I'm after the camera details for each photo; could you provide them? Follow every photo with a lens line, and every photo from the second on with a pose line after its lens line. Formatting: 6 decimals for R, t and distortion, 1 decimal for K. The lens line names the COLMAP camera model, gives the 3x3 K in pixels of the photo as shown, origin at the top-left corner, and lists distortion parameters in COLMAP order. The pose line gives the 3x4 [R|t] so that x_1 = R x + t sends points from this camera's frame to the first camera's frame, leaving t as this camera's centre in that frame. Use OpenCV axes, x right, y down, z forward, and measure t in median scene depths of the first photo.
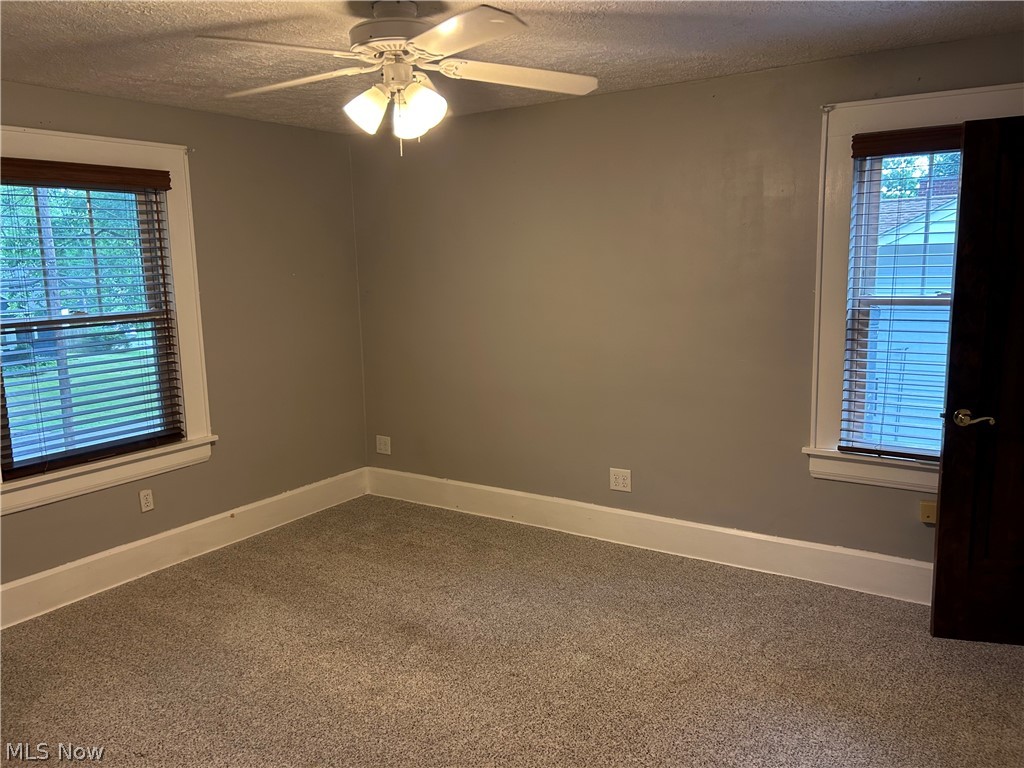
lens RADIAL K [[775.7, 0, 494.9], [0, 775.7, 384.1], [0, 0, 1]] dist [0.001501, 0.001271]
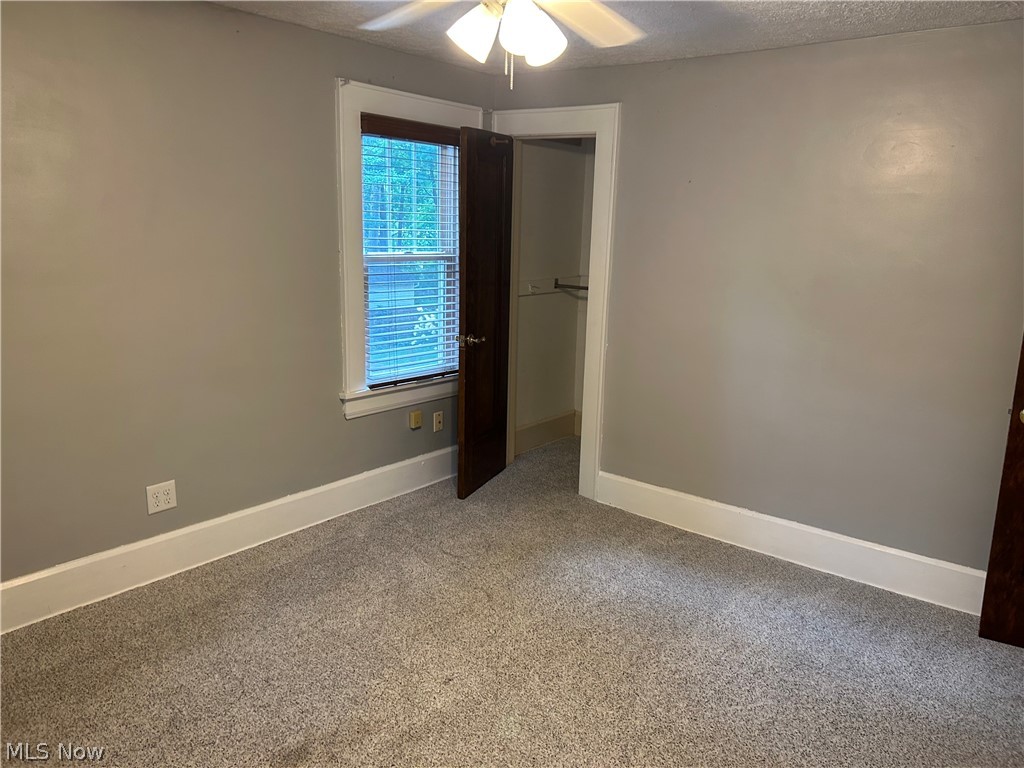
lens RADIAL K [[775.7, 0, 494.9], [0, 775.7, 384.1], [0, 0, 1]] dist [0.001501, 0.001271]
pose [[0.076687, -0.175780, 0.981438, -0.701214], [0.128849, 0.977830, 0.165065, -0.091712], [-0.988695, 0.113799, 0.097636, 0.727287]]
